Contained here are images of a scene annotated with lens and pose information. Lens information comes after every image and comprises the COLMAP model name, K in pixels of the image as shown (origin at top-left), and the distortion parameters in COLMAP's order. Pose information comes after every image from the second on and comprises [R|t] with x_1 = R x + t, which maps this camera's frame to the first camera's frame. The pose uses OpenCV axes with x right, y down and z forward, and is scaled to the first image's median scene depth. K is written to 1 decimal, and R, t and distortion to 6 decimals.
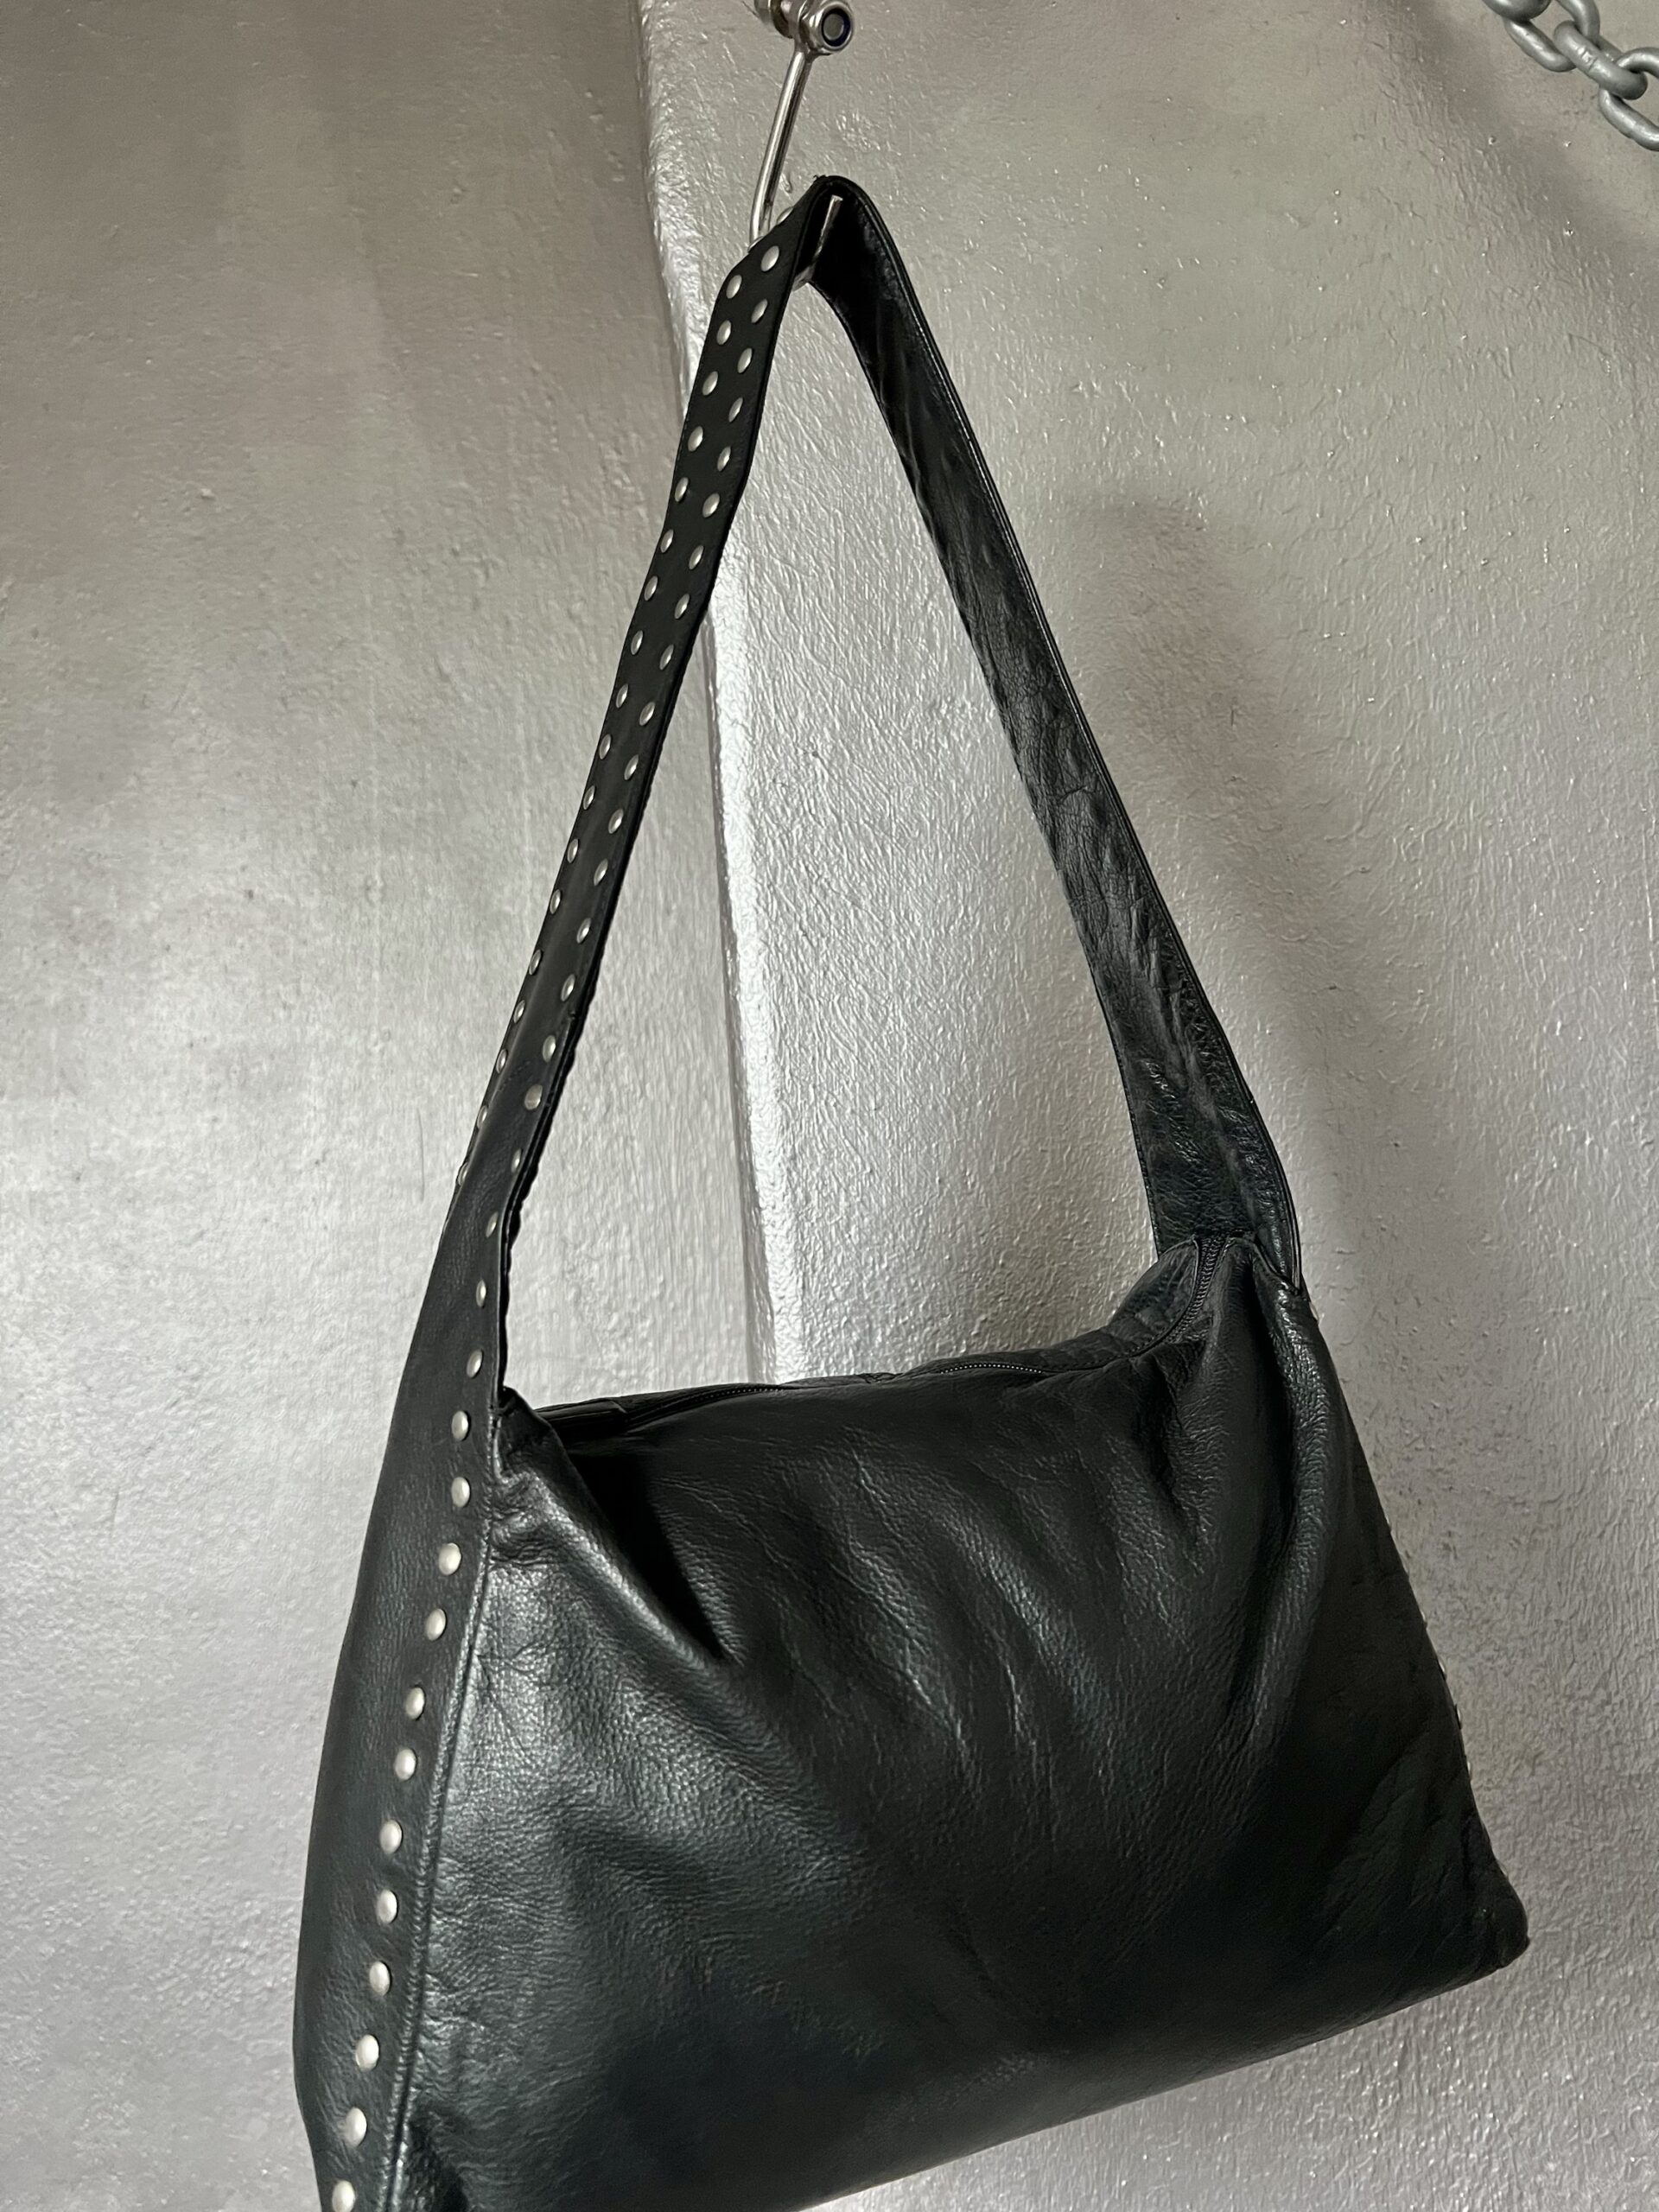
lens RADIAL K [[1678.3, 0, 841.2], [0, 1678.3, 1118.0], [0, 0, 1]] dist [0.021391, -0.031103]
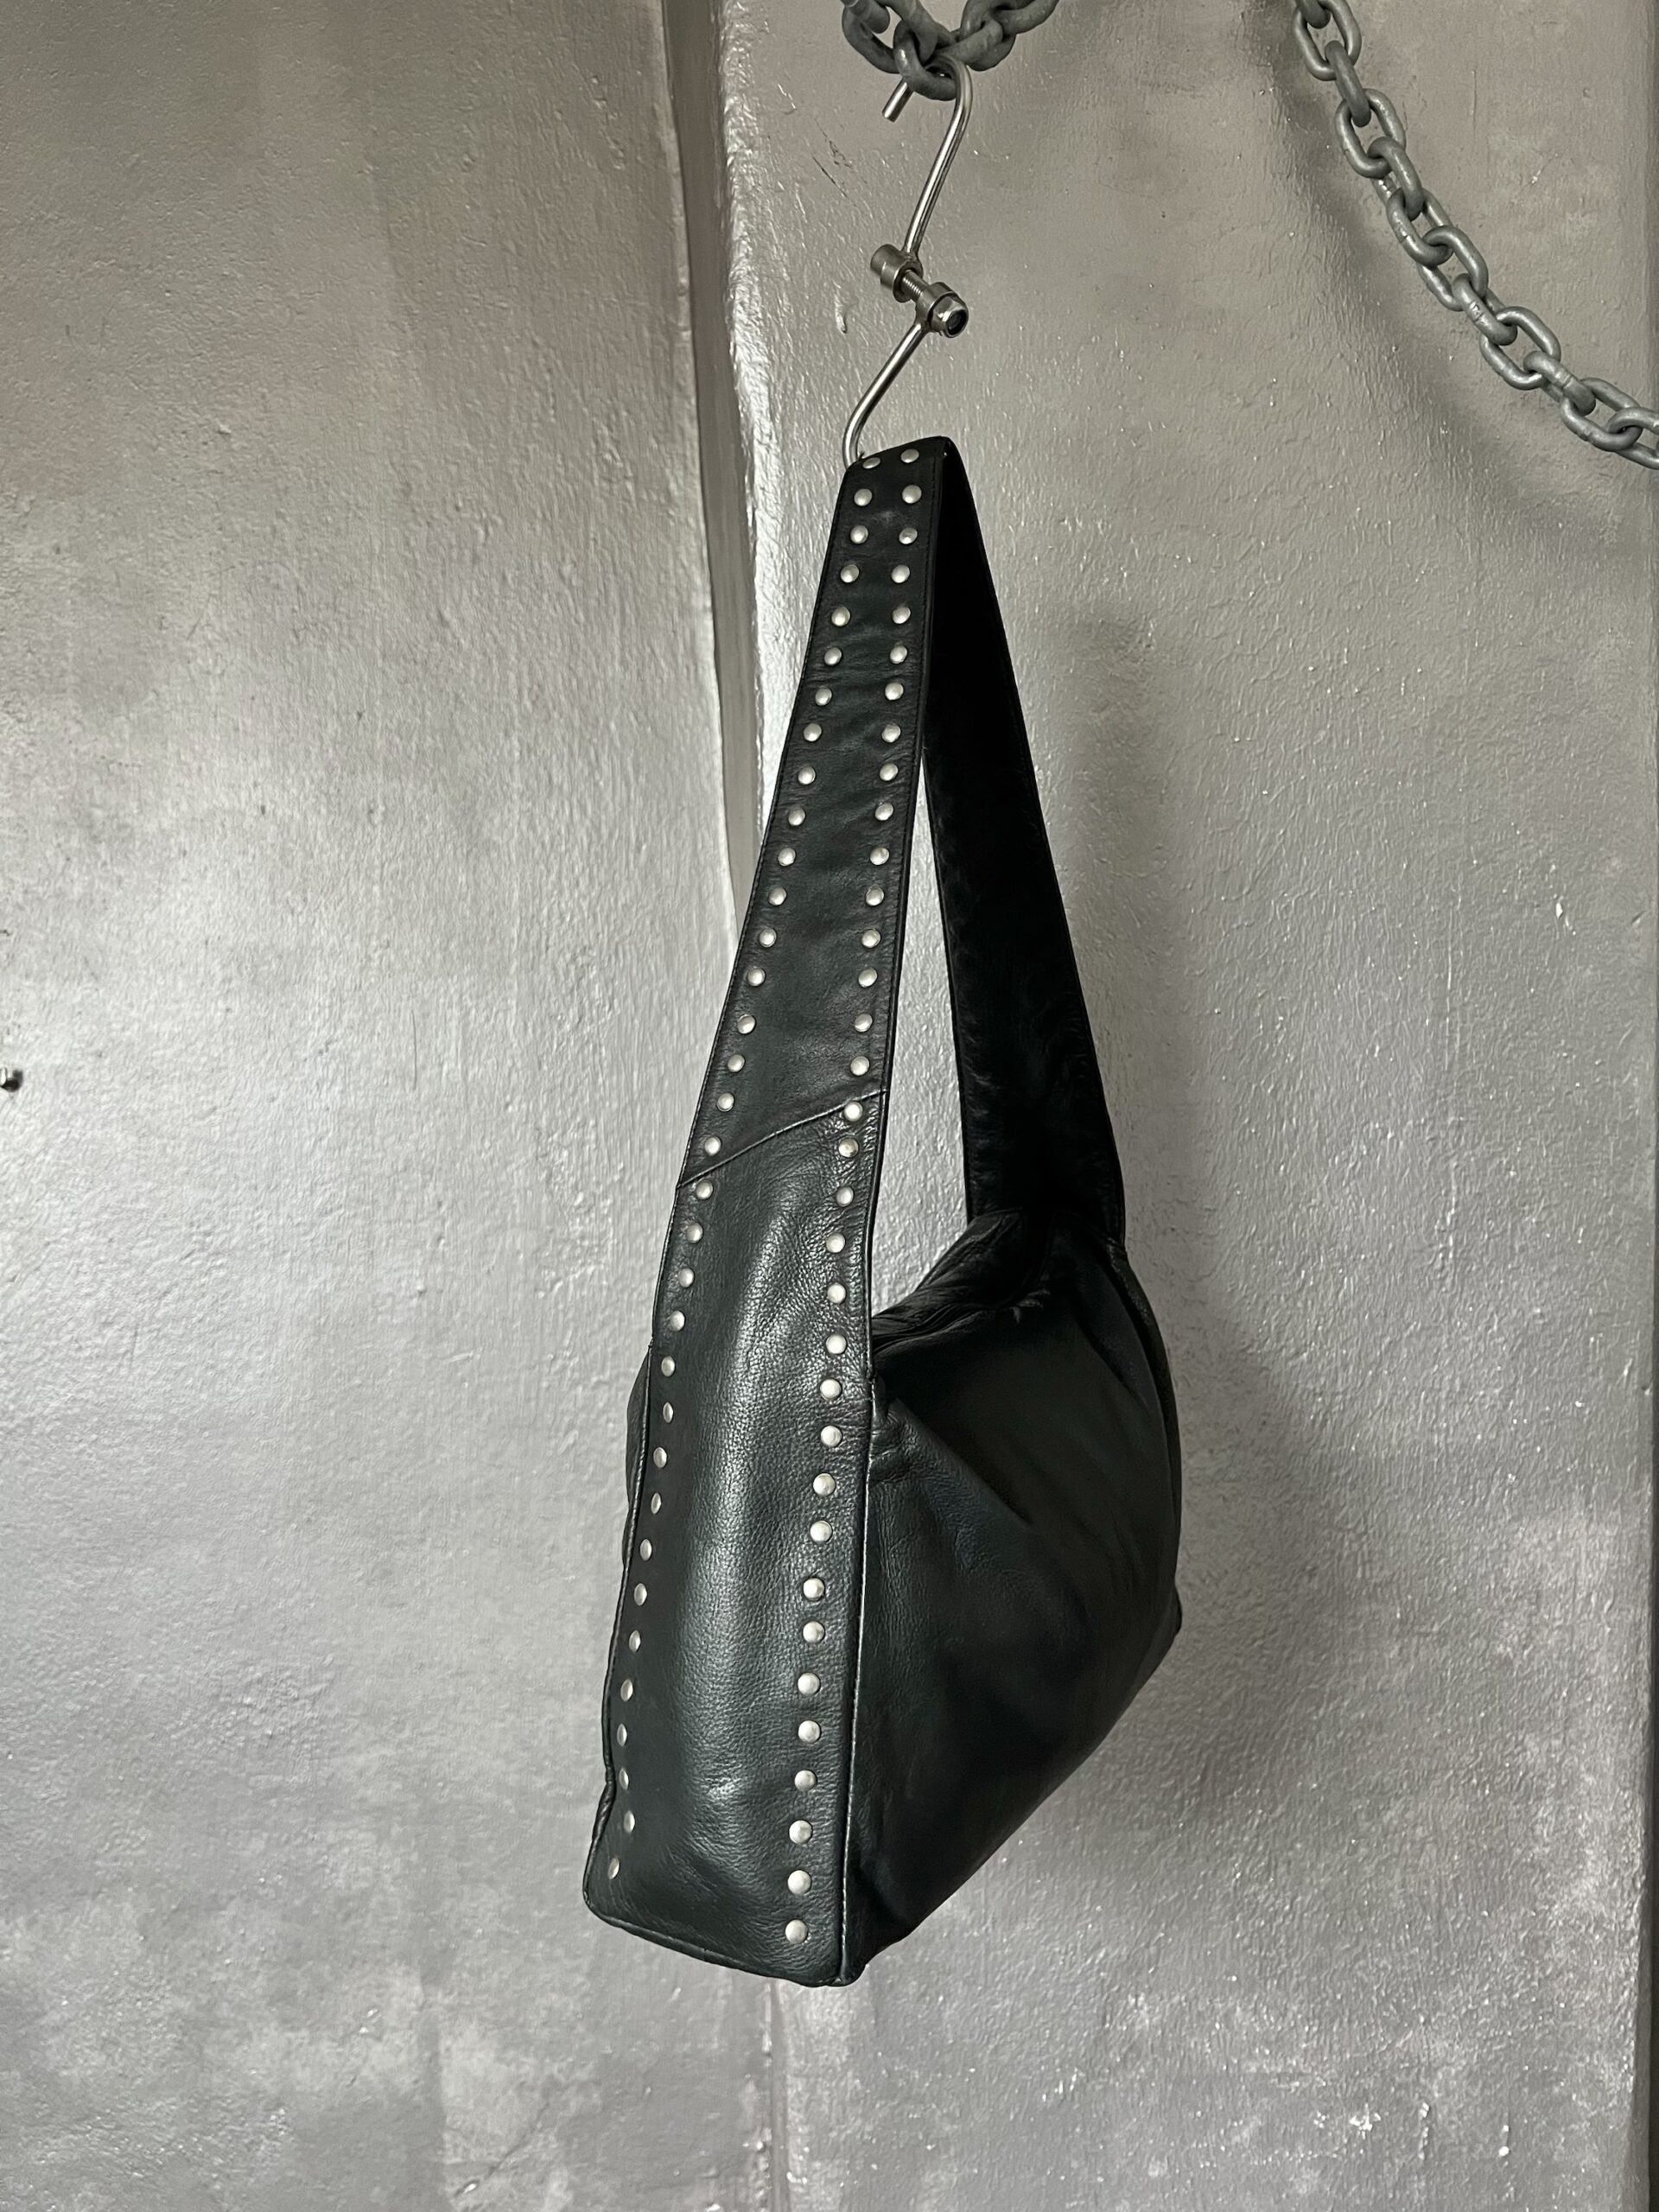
lens RADIAL K [[1678.3, 0, 841.2], [0, 1678.3, 1118.0], [0, 0, 1]] dist [0.021391, -0.031103]
pose [[0.989918, 0.042297, 0.135181, -0.114930], [-0.058696, 0.991070, 0.119732, -0.087601], [-0.128910, -0.126460, 0.983560, -0.177632]]
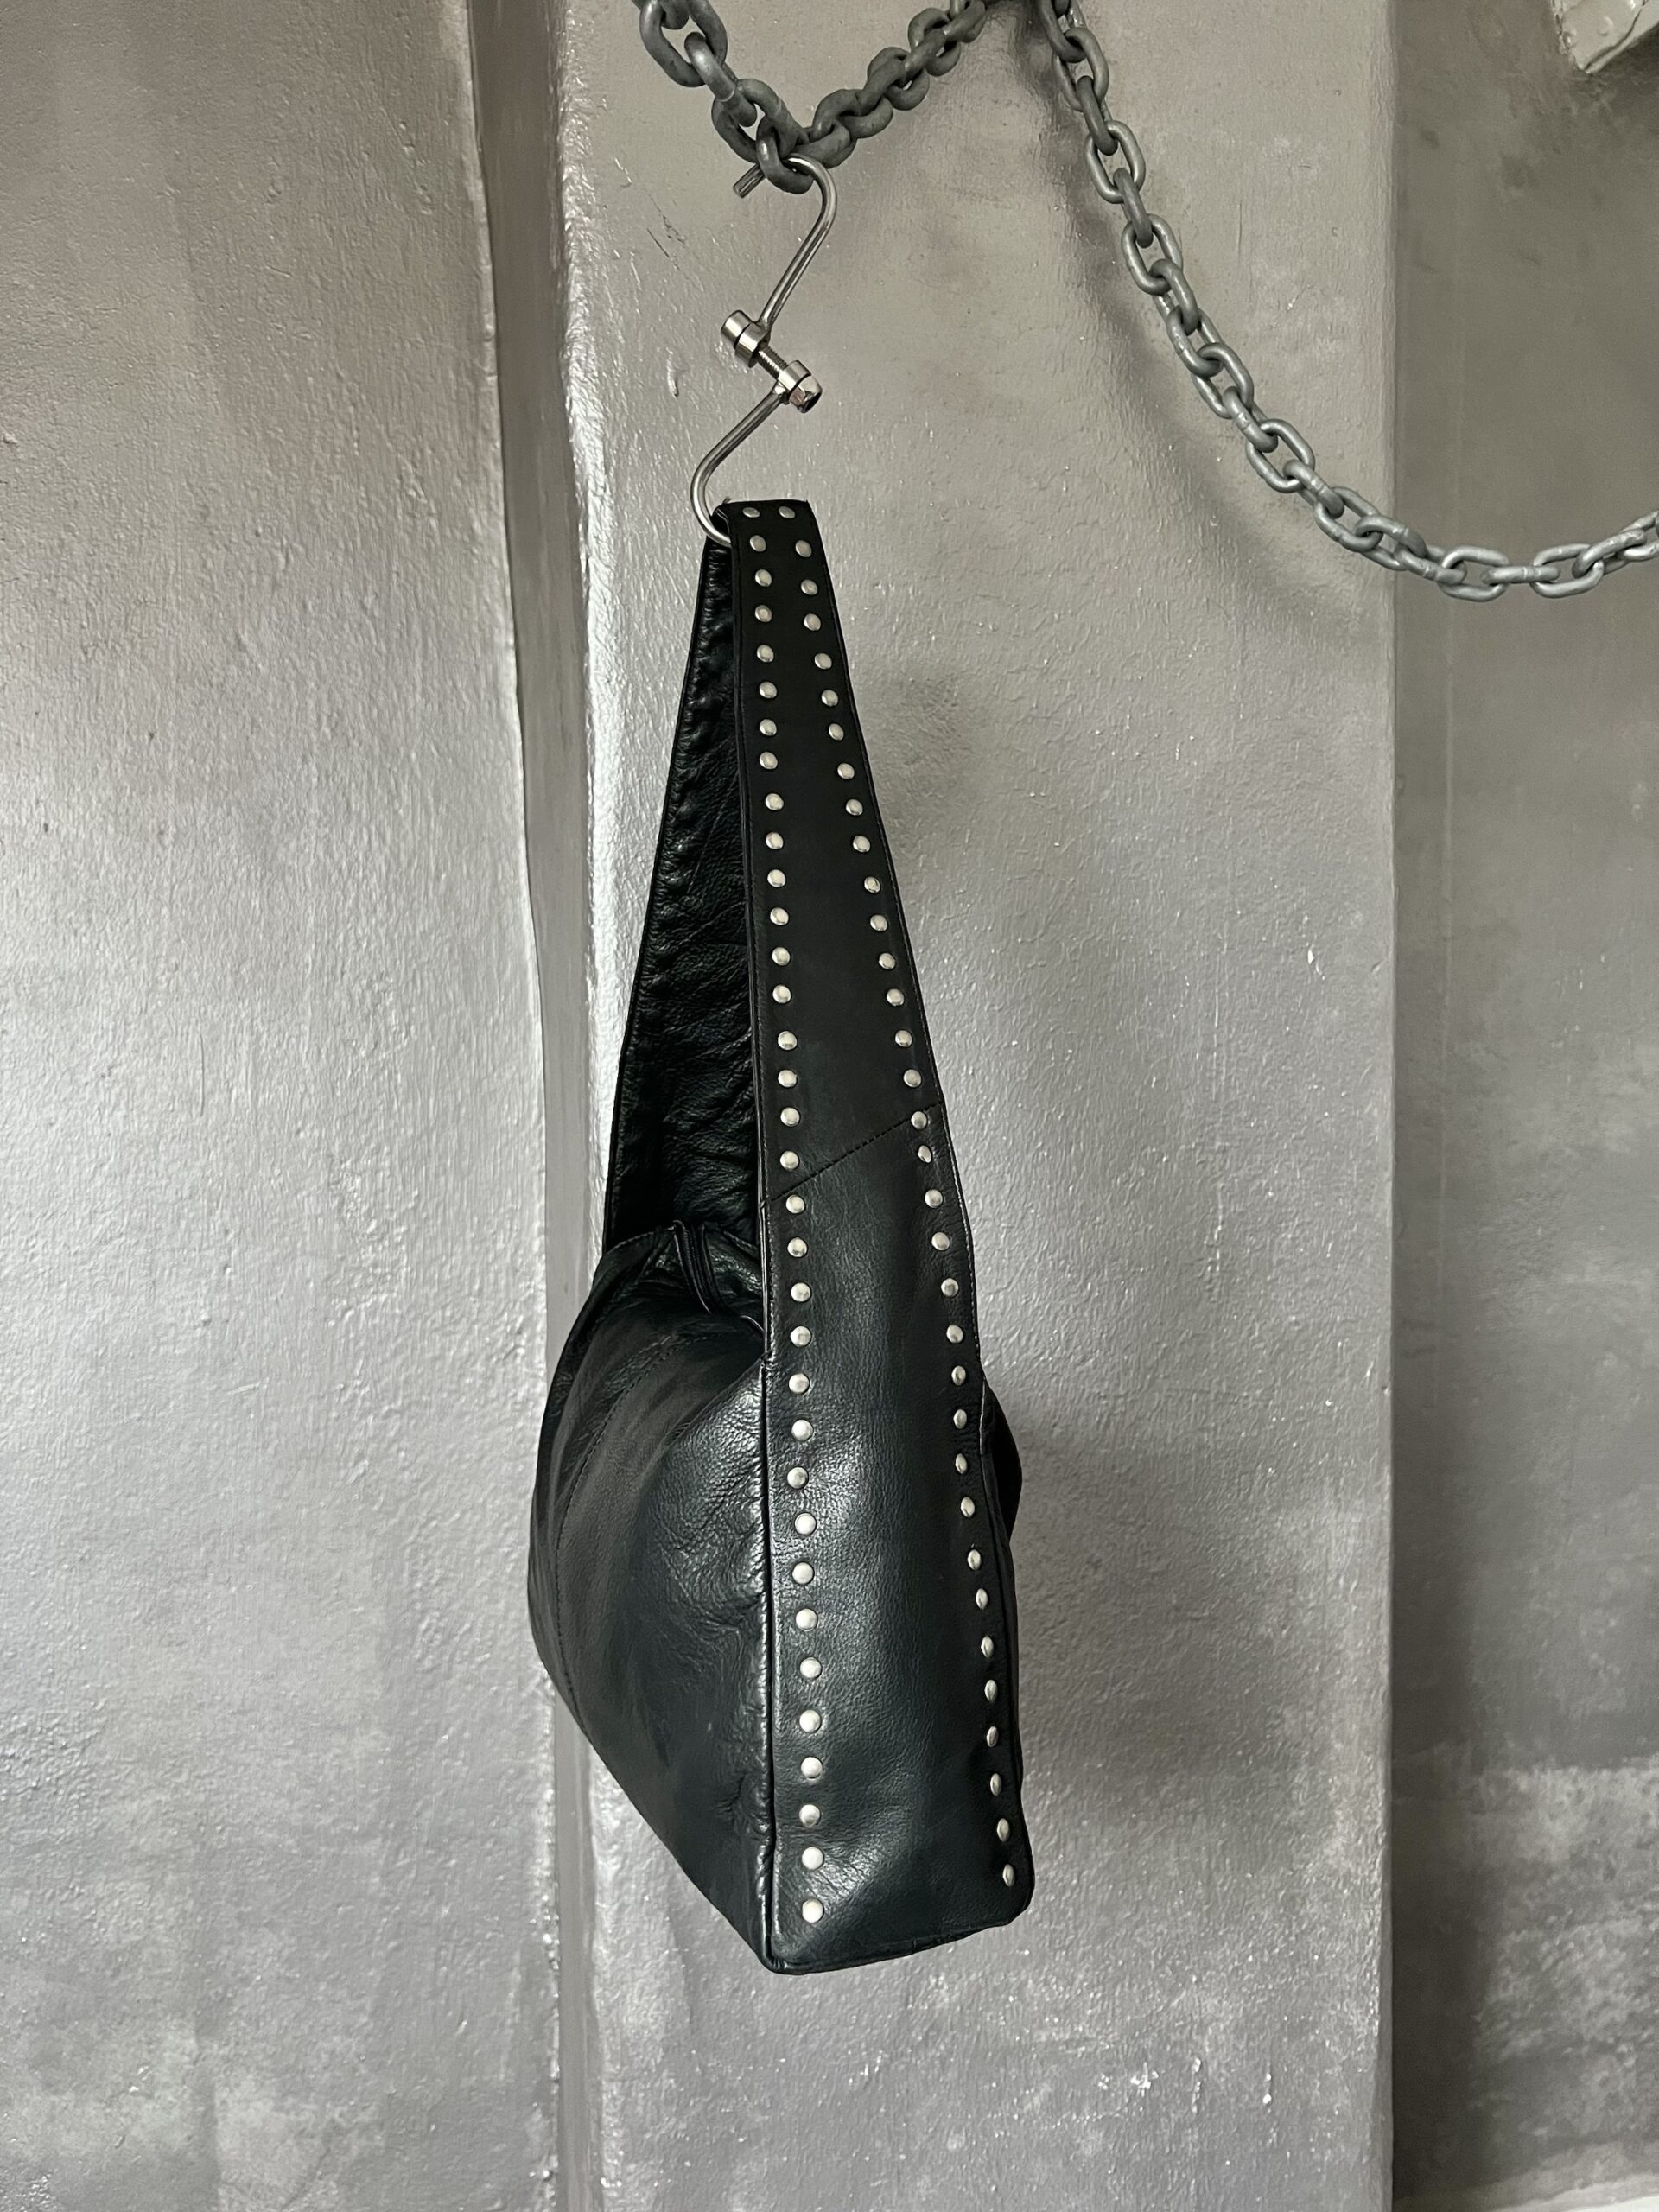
lens RADIAL K [[1678.3, 0, 841.2], [0, 1678.3, 1118.0], [0, 0, 1]] dist [0.021391, -0.031103]
pose [[0.954982, 0.051612, 0.292139, -0.170264], [-0.079283, 0.993334, 0.083680, -0.079114], [-0.285873, -0.103075, 0.952708, -0.209893]]
